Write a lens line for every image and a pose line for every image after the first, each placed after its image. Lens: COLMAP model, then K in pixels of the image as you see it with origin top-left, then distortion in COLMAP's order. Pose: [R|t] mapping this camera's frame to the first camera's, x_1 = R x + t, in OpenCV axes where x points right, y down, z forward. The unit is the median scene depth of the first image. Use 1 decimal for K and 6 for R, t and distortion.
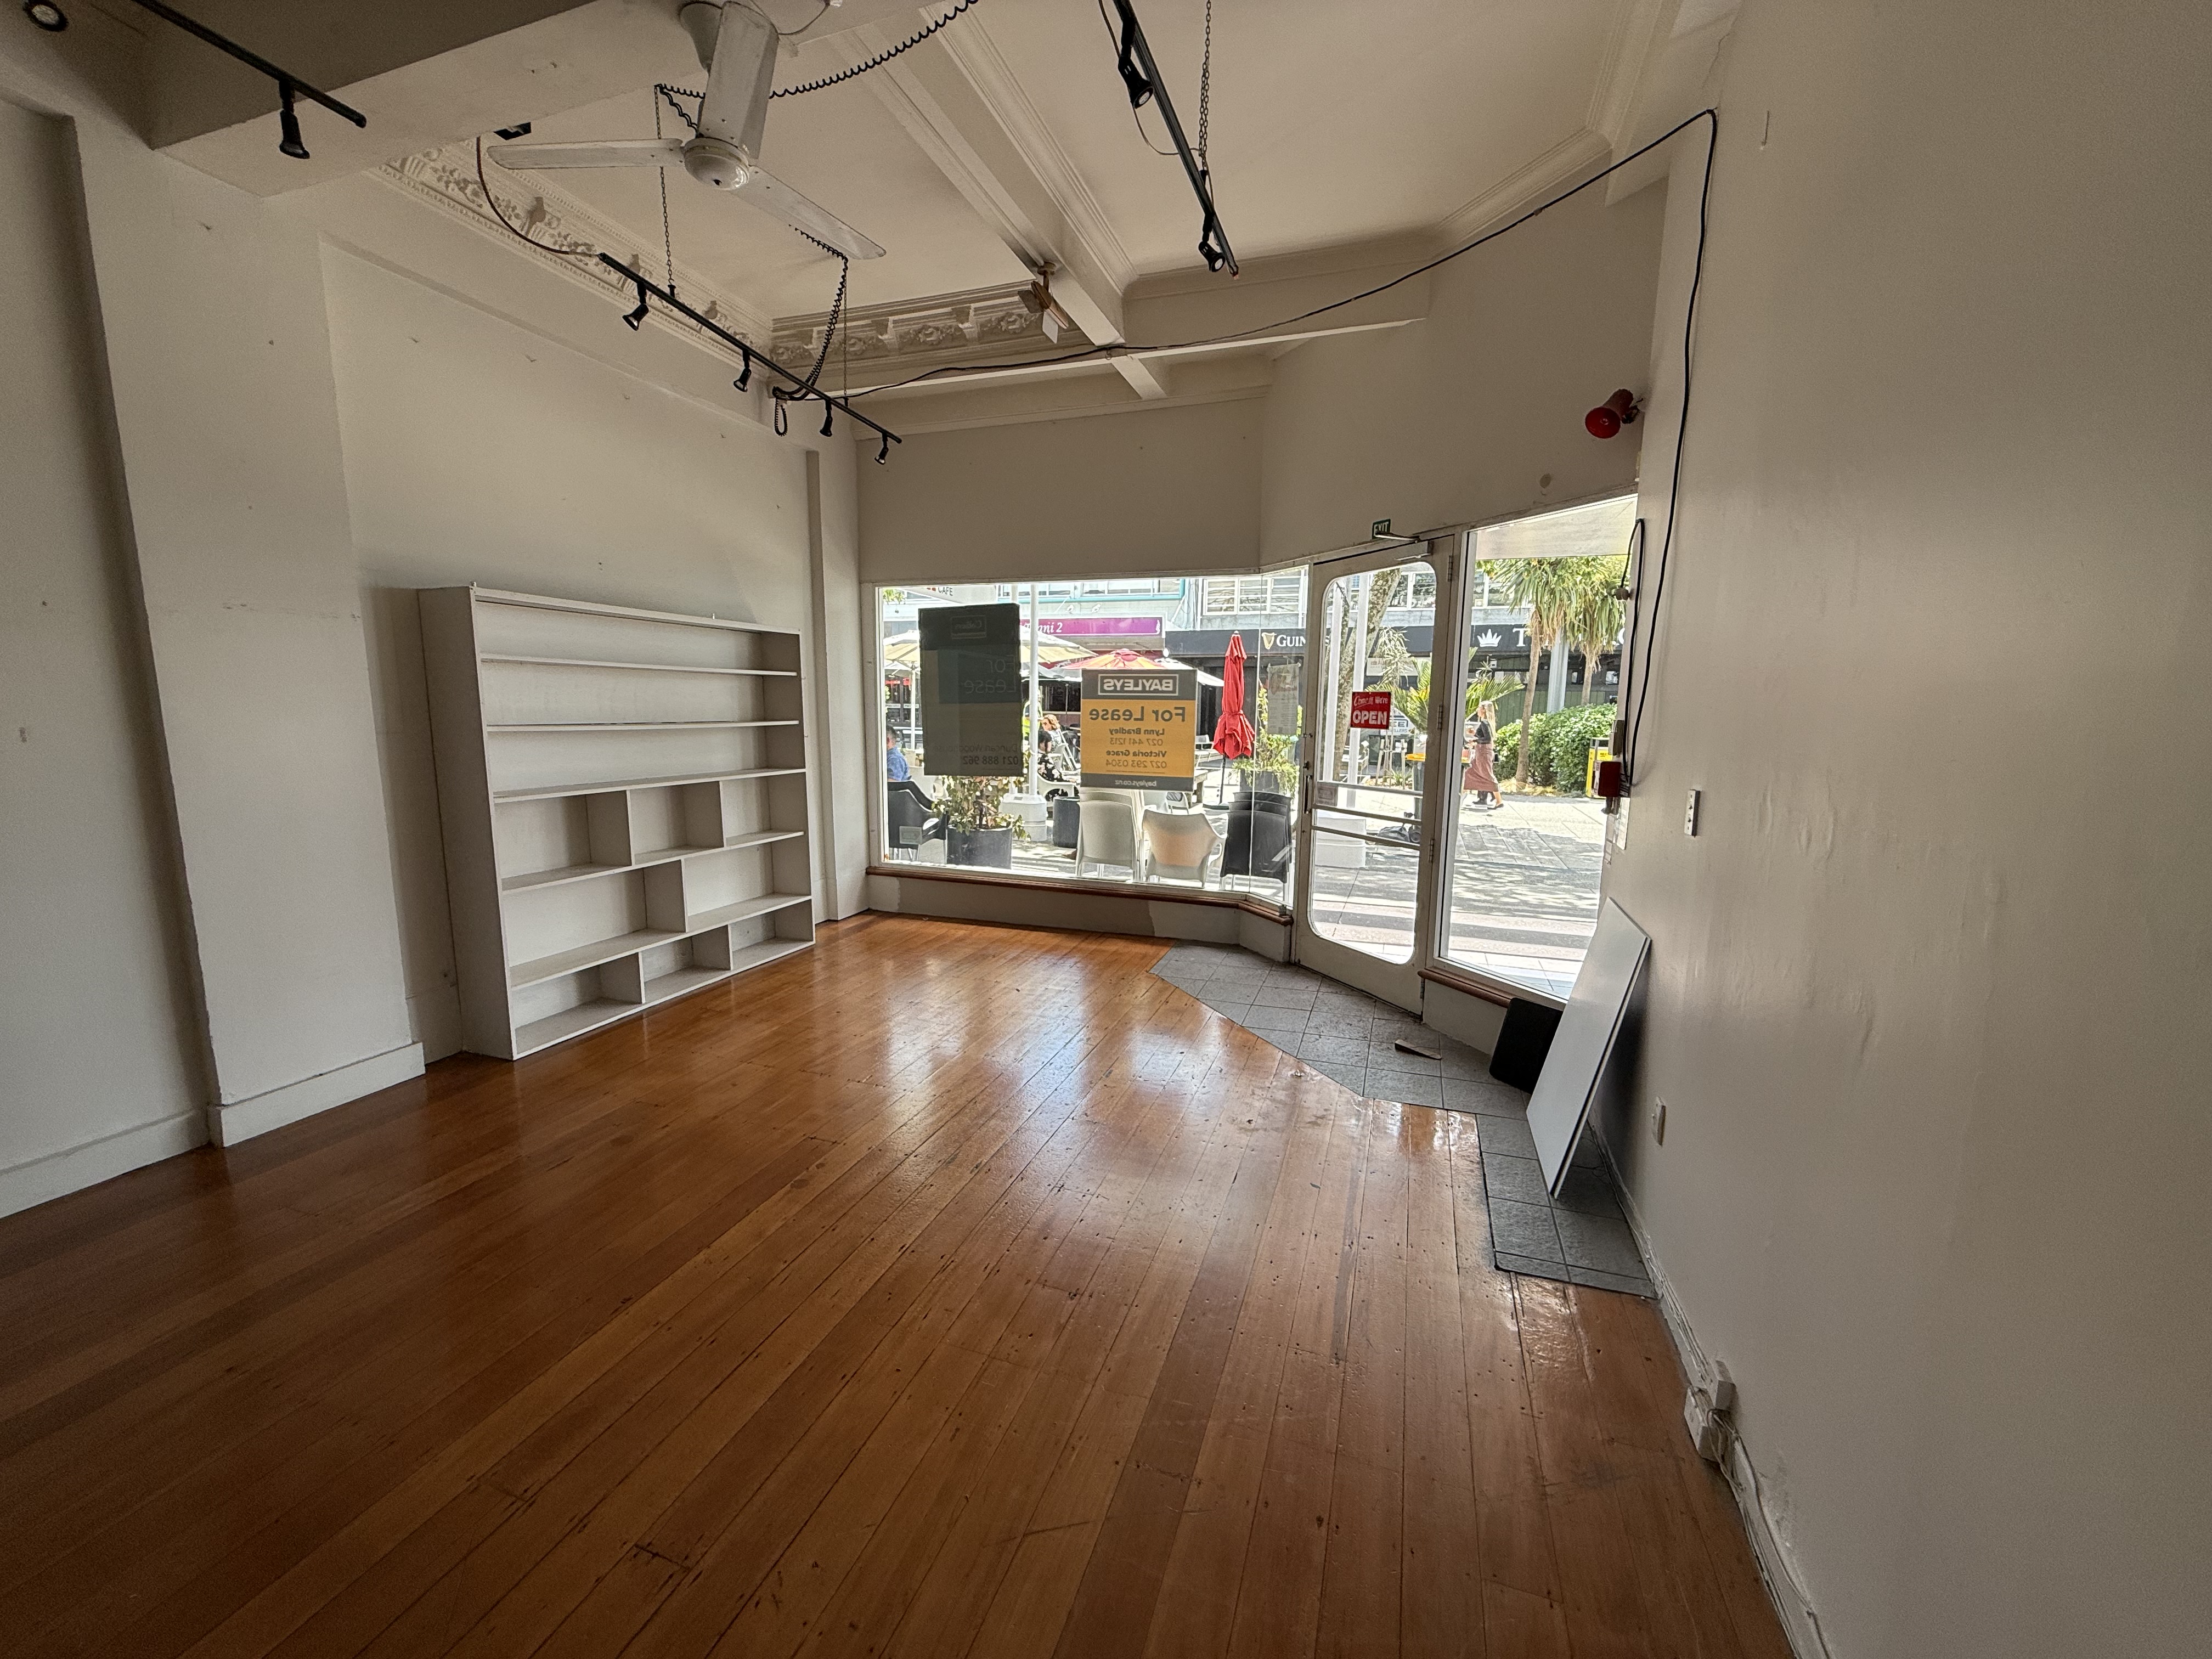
lens RADIAL K [[882.9, 0, 1104.8], [0, 882.9, 825.9], [0, 0, 1]] dist [-0.000396, 0.000229]
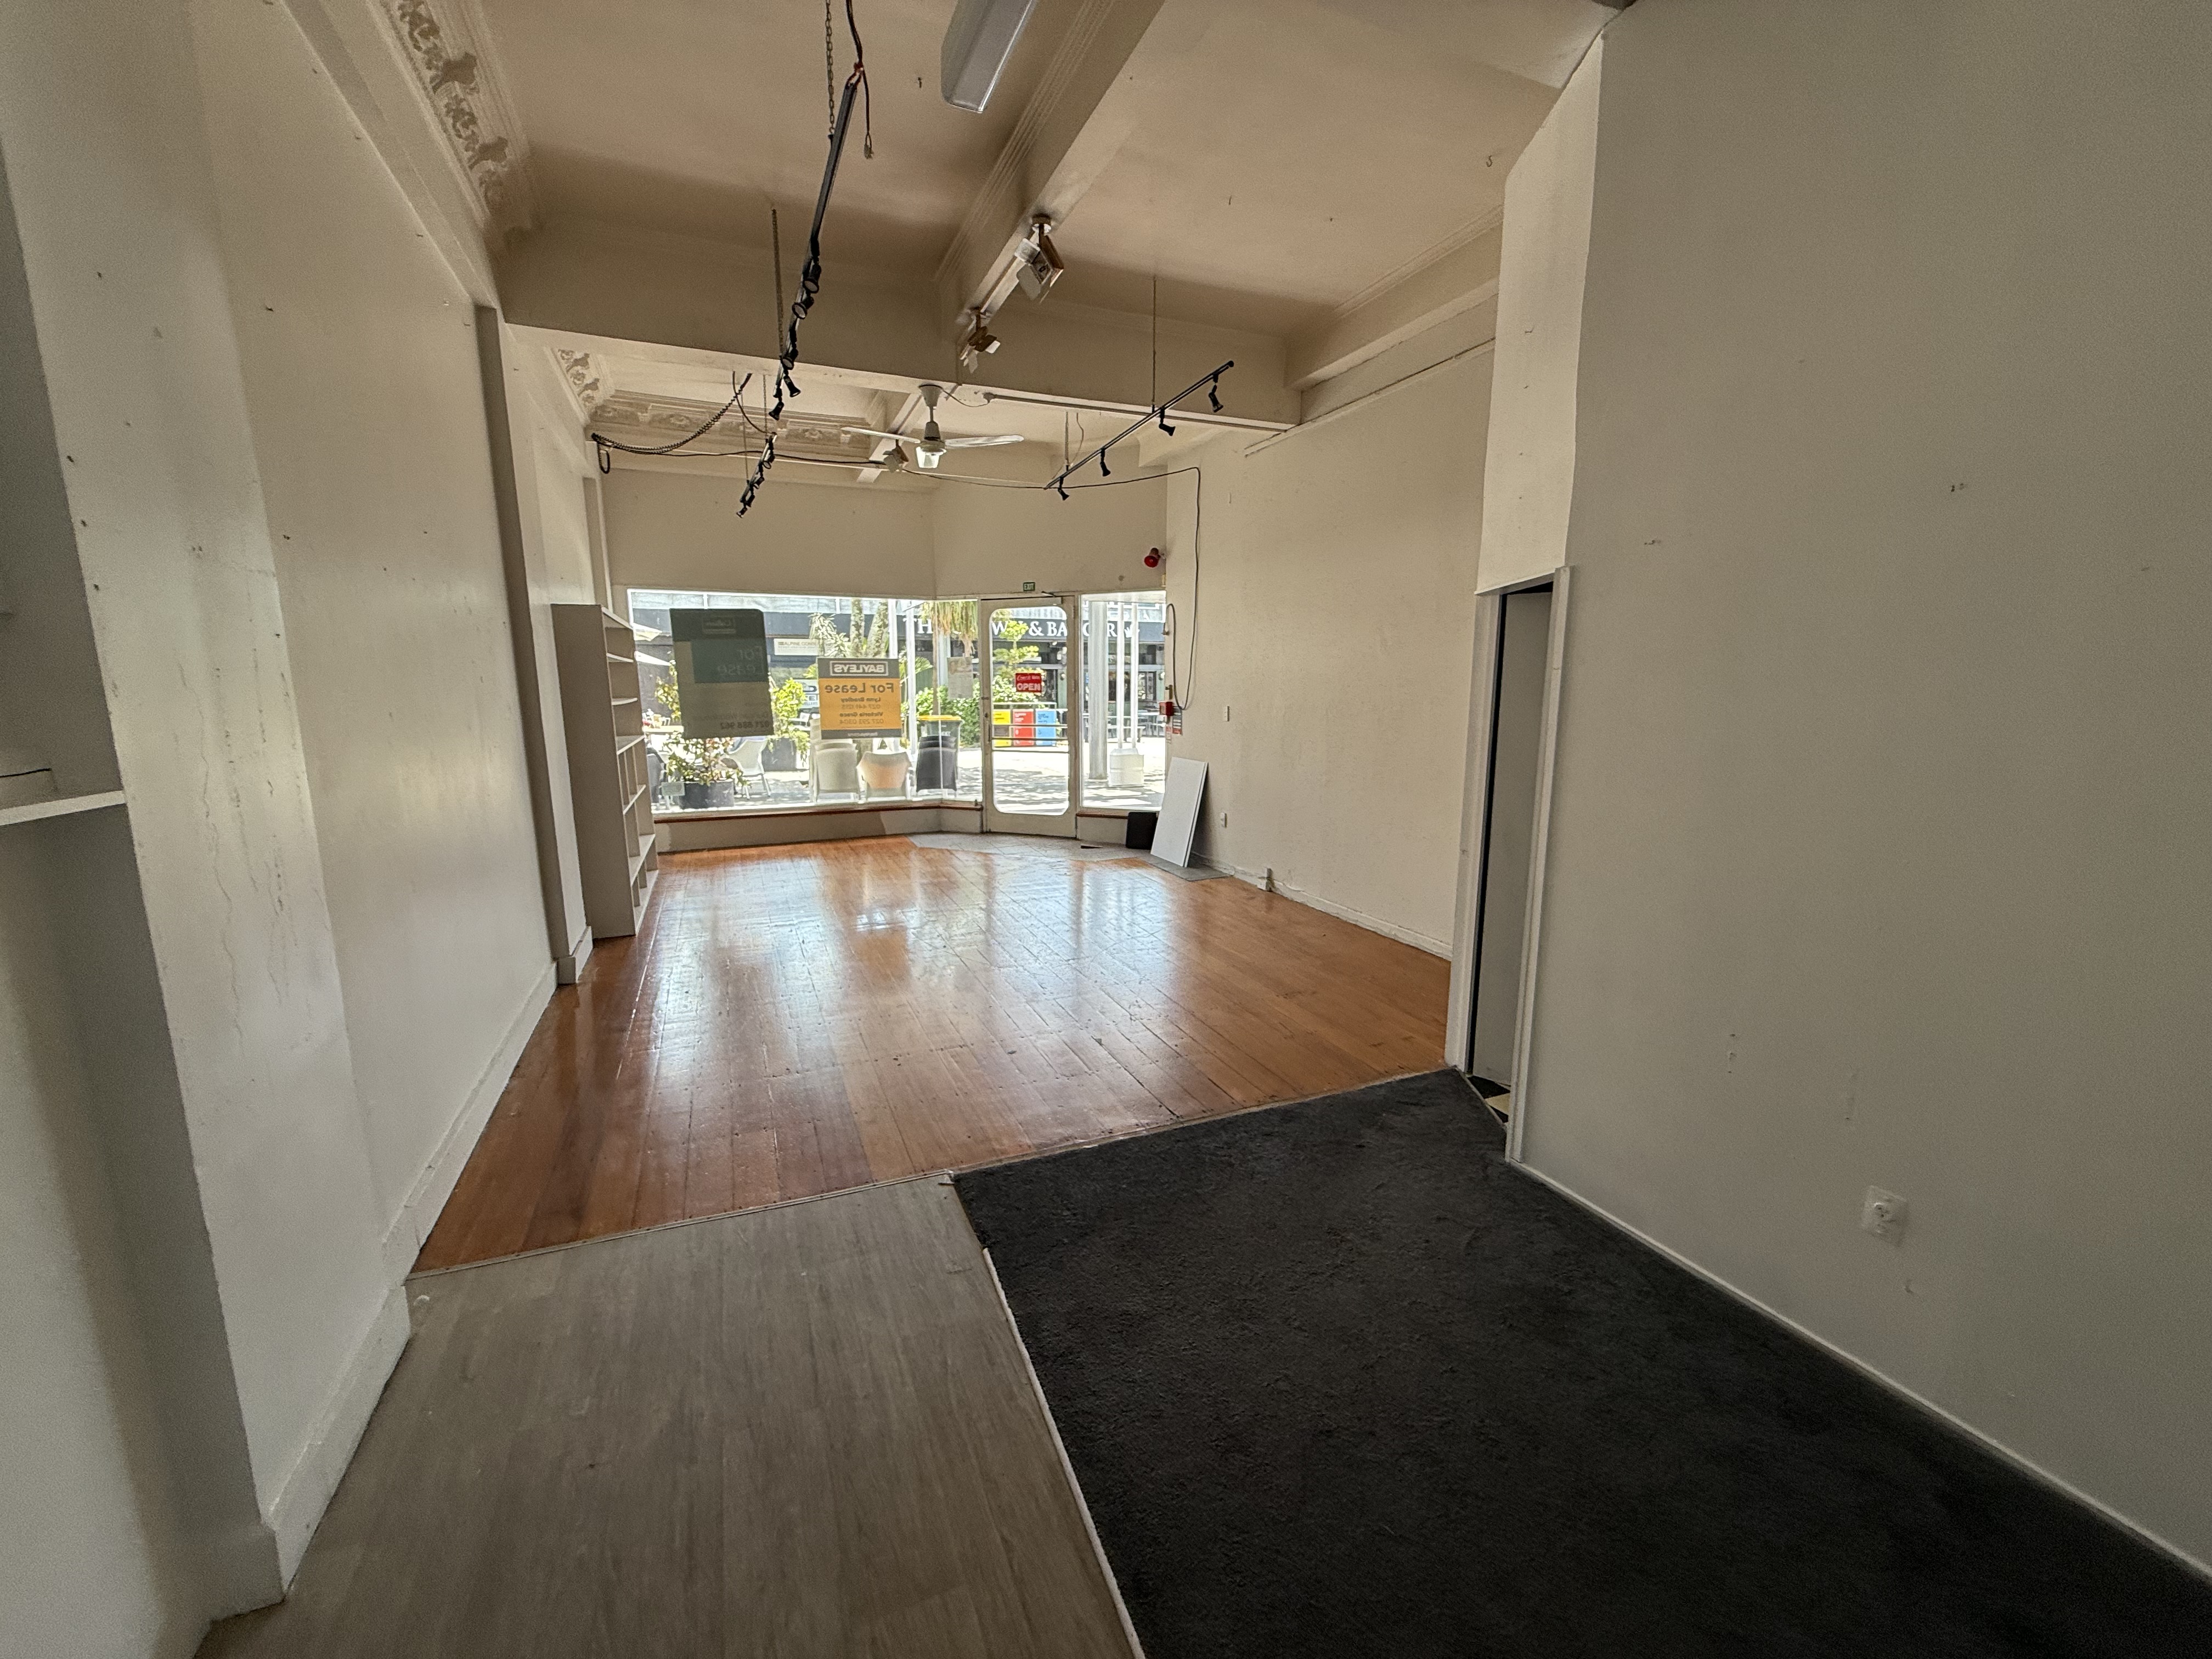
lens RADIAL K [[882.9, 0, 1102.2], [0, 882.9, 833.6], [0, 0, 1]] dist [-0.000396, 0.000229]
pose [[0.735986, -0.127935, 0.664799, -0.731107], [0.103841, 0.991695, 0.075883, 0.050003], [-0.668986, 0.013184, 0.743158, -0.410234]]
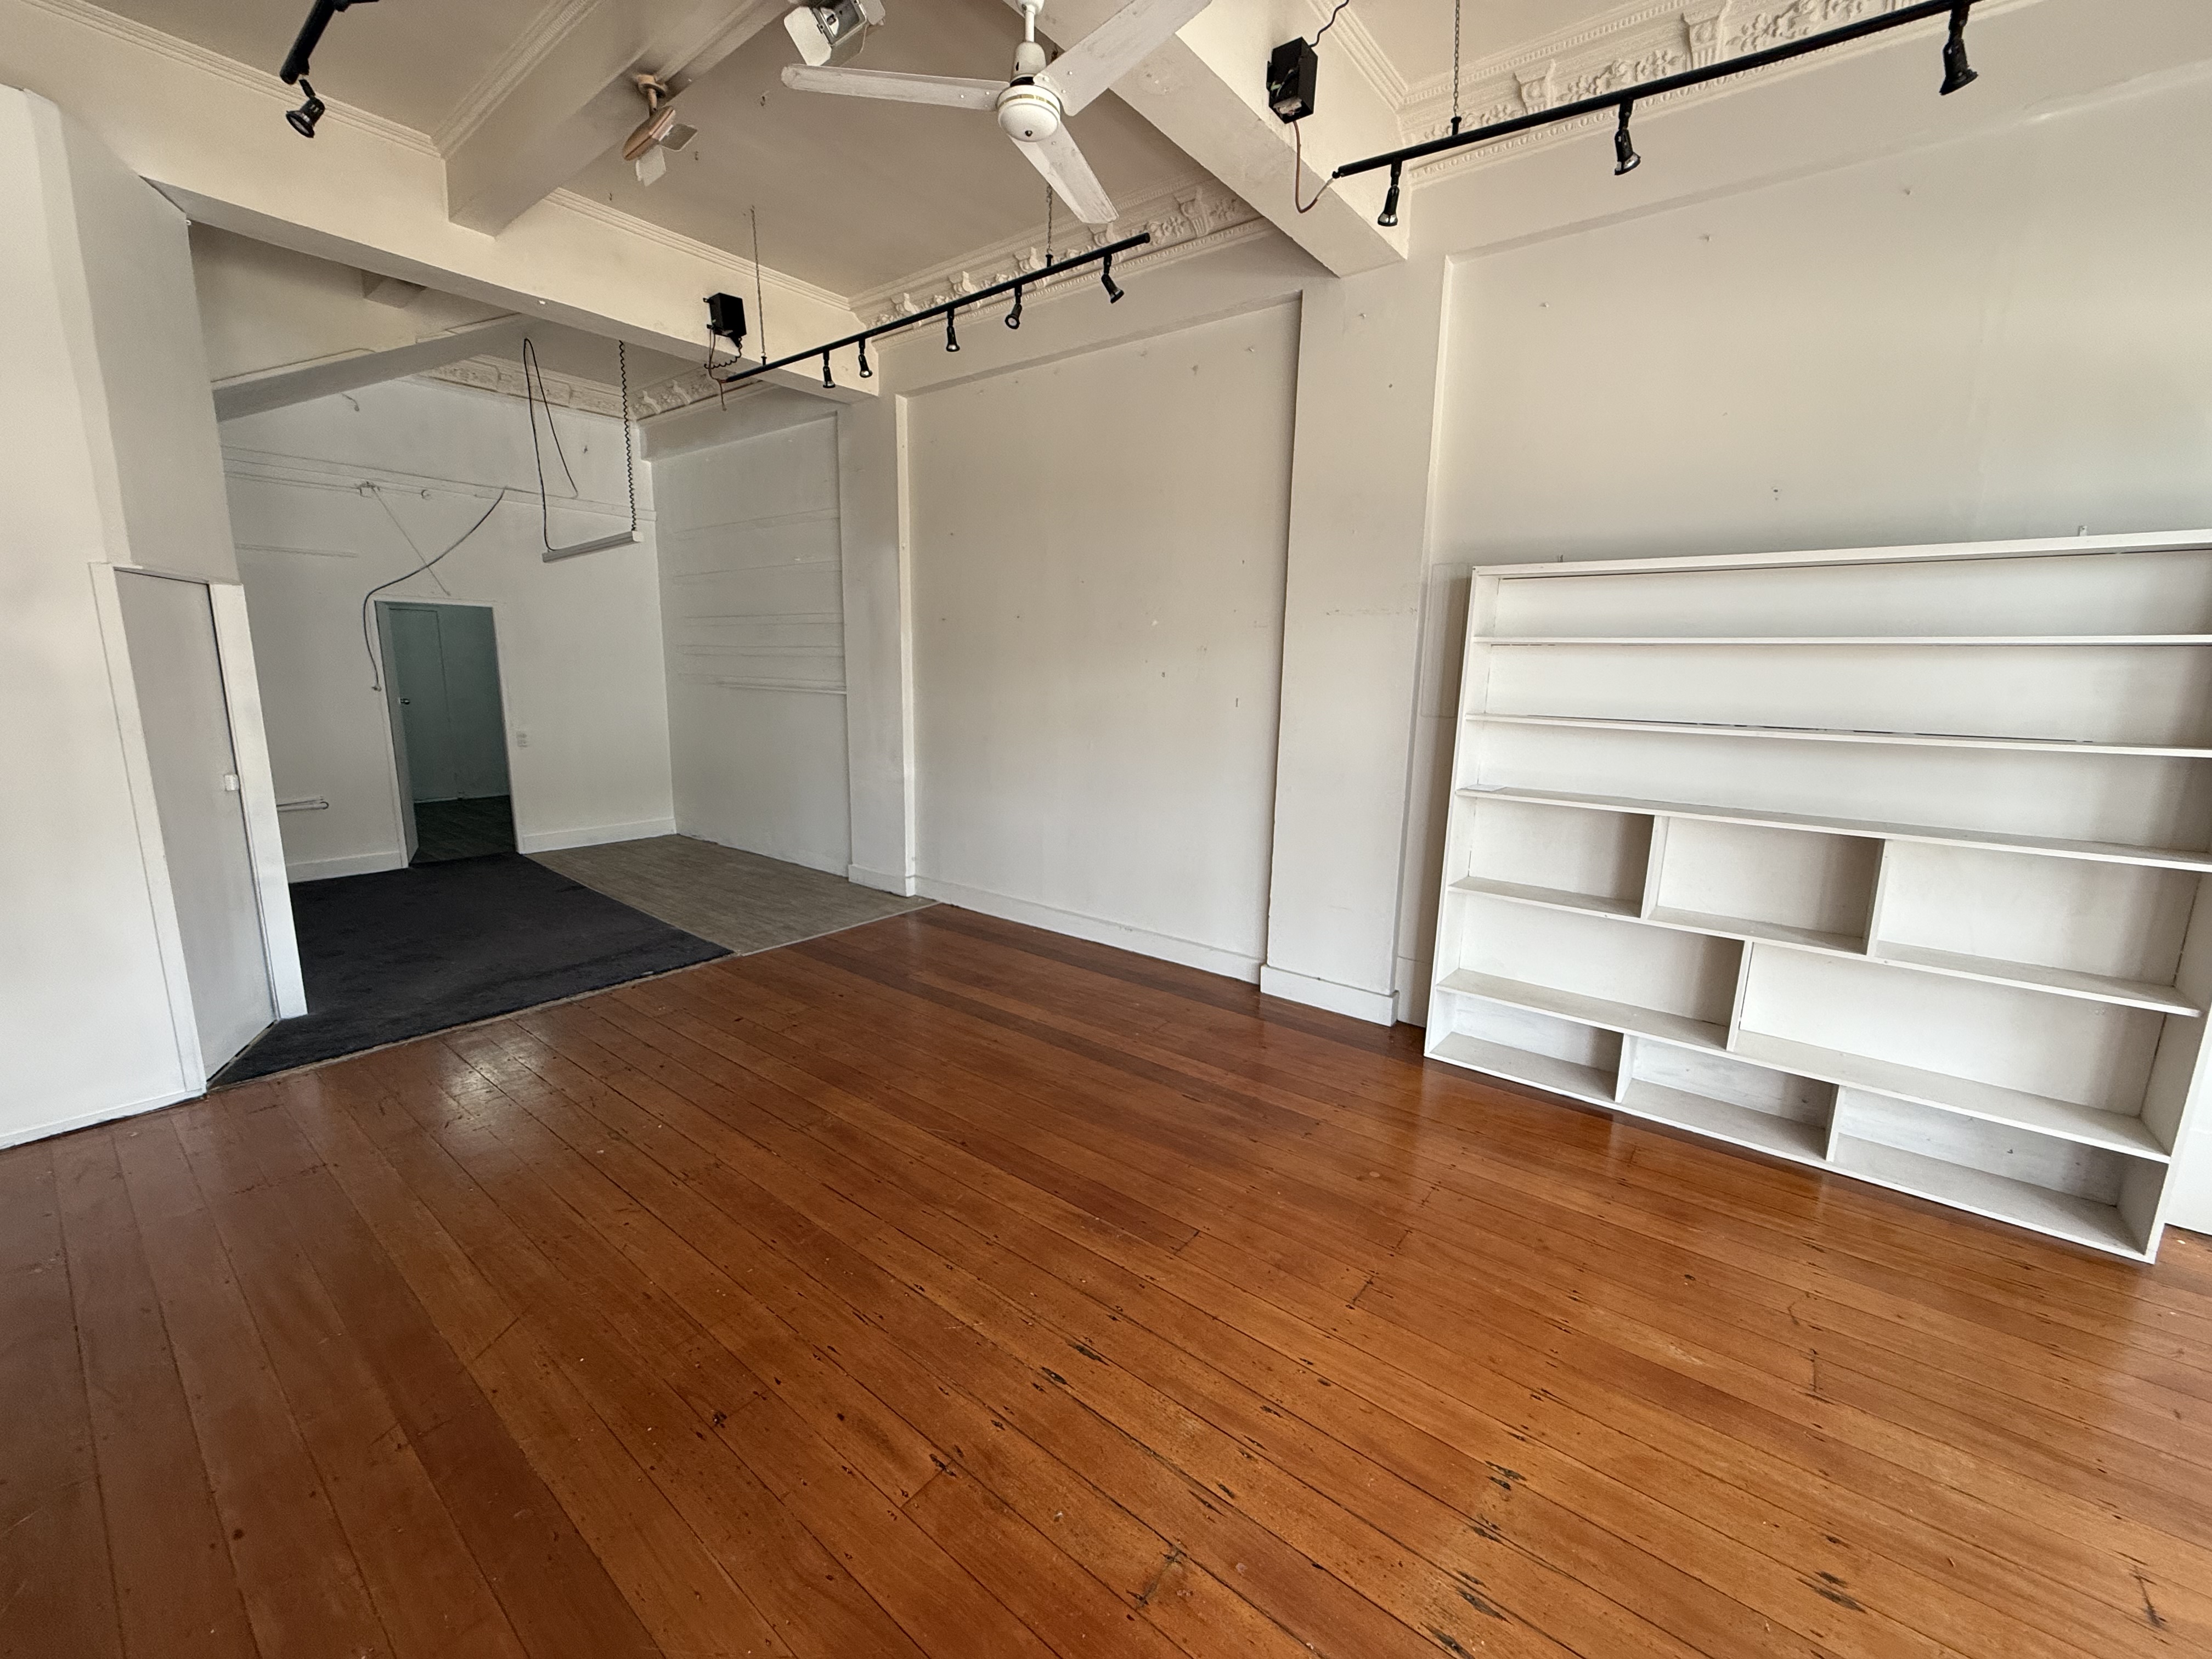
lens RADIAL K [[882.9, 0, 1105.5], [0, 882.9, 831.2], [0, 0, 1]] dist [-0.000396, 0.000229]
pose [[-0.329378, 0.158063, -0.930874, 0.218336], [-0.151880, 0.964180, 0.217459, -0.091516], [0.931903, 0.213007, -0.293573, 0.617627]]
